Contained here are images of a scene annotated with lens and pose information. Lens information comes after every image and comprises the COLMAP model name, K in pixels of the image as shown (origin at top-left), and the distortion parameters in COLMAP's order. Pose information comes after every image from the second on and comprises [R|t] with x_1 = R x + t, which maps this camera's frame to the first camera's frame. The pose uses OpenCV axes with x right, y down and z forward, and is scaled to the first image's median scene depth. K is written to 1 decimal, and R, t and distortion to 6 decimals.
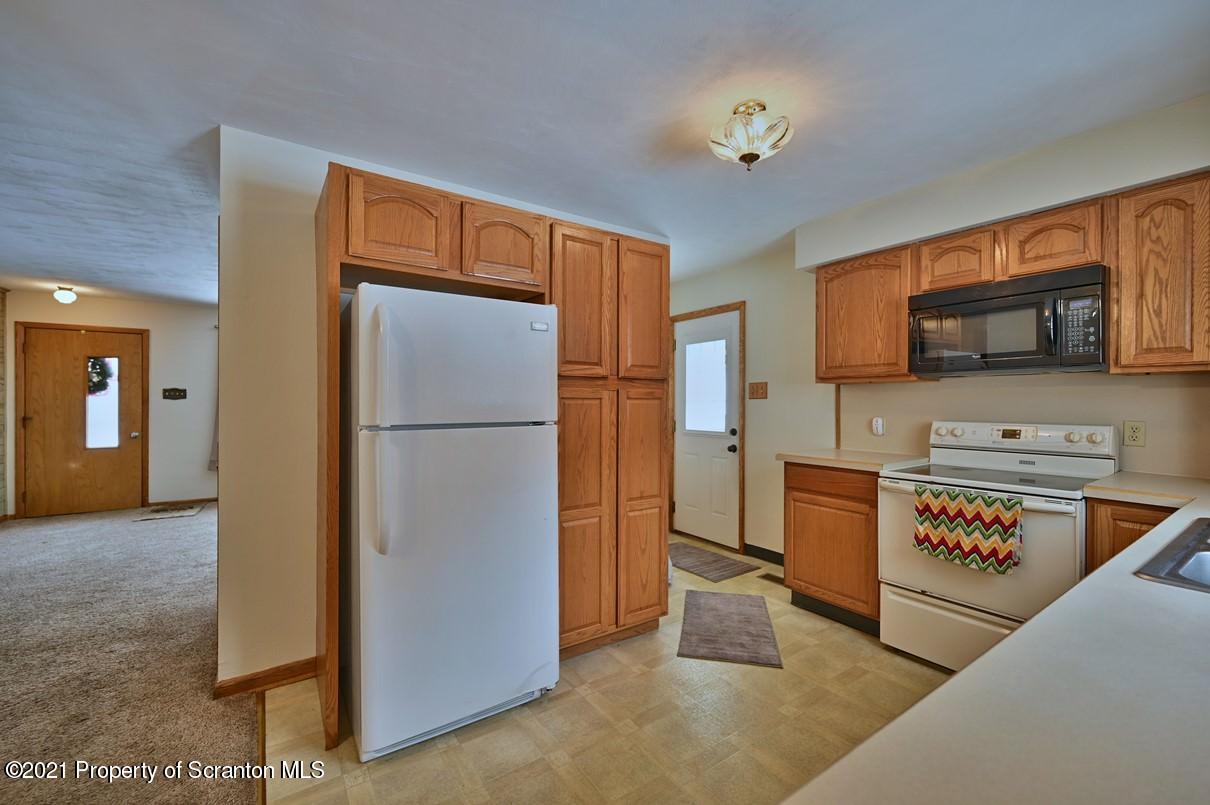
lens RADIAL K [[493.0, 0, 608.8], [0, 493.0, 401.6], [0, 0, 1]] dist [-0.003334, 0.001095]
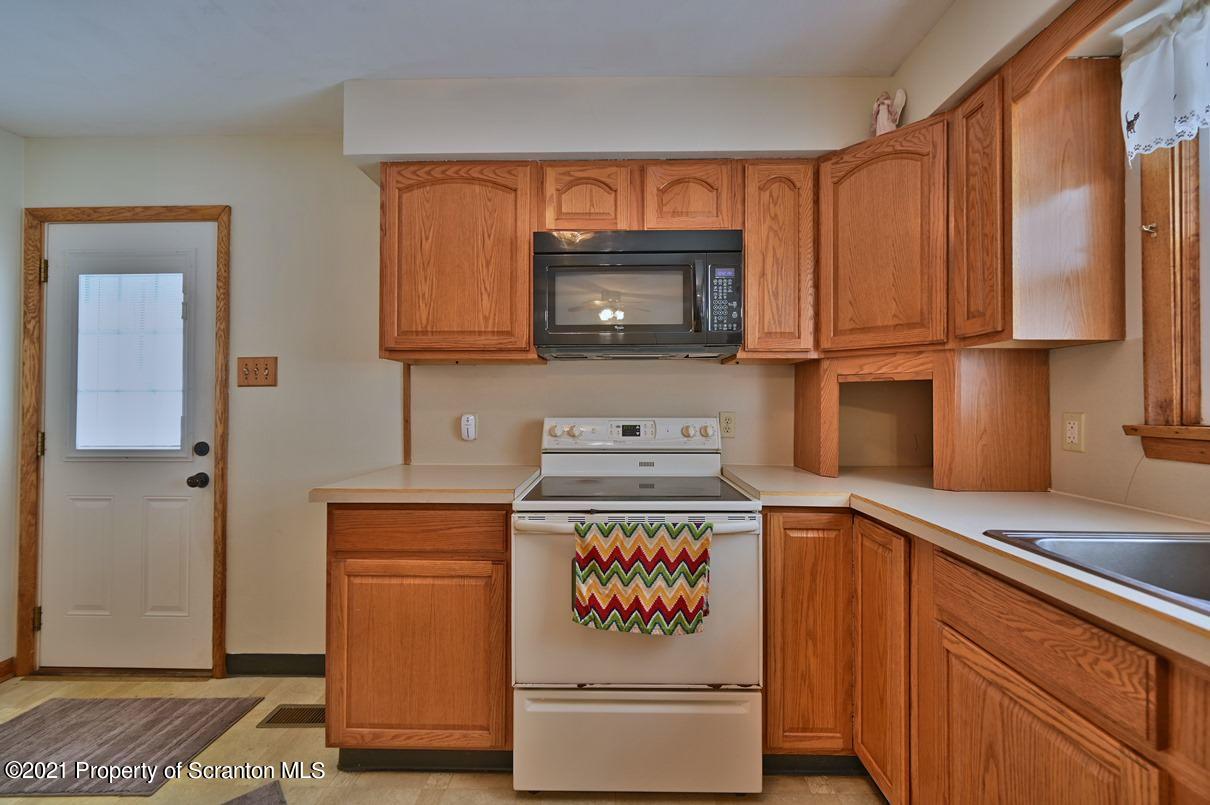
lens RADIAL K [[493.0, 0, 605.1], [0, 493.0, 399.3], [0, 0, 1]] dist [-0.003334, 0.001095]
pose [[0.587077, 0.008065, 0.809491, 0.108745], [-0.001138, 0.999958, -0.009137, 0.017759], [-0.809531, 0.004443, 0.587061, 0.463514]]
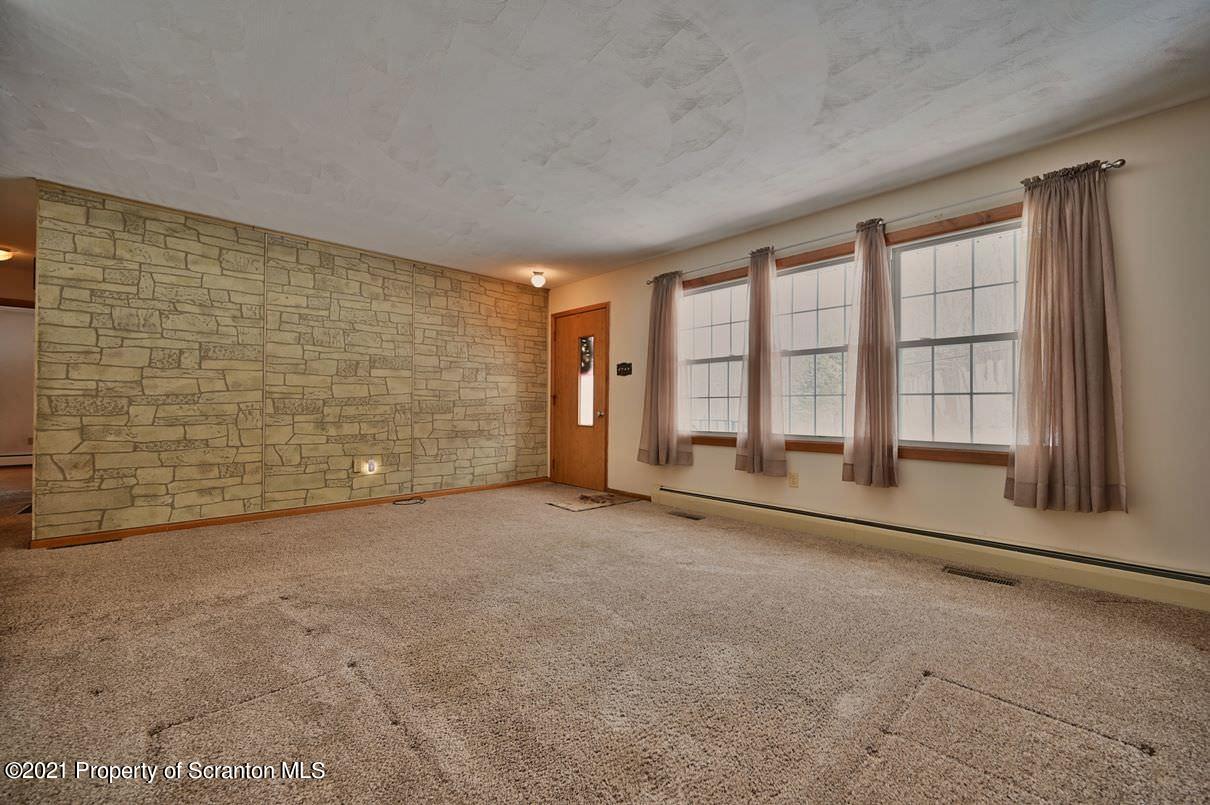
lens RADIAL K [[477.2, 0, 610.7], [0, 477.2, 403.8], [0, 0, 1]] dist [-0.003140, 0.000460]
pose [[0.167036, -0.005036, -0.985938, -0.089849], [-0.005361, 0.999968, -0.006016, 0.098316], [0.985936, 0.006290, 0.167004, 1.602007]]
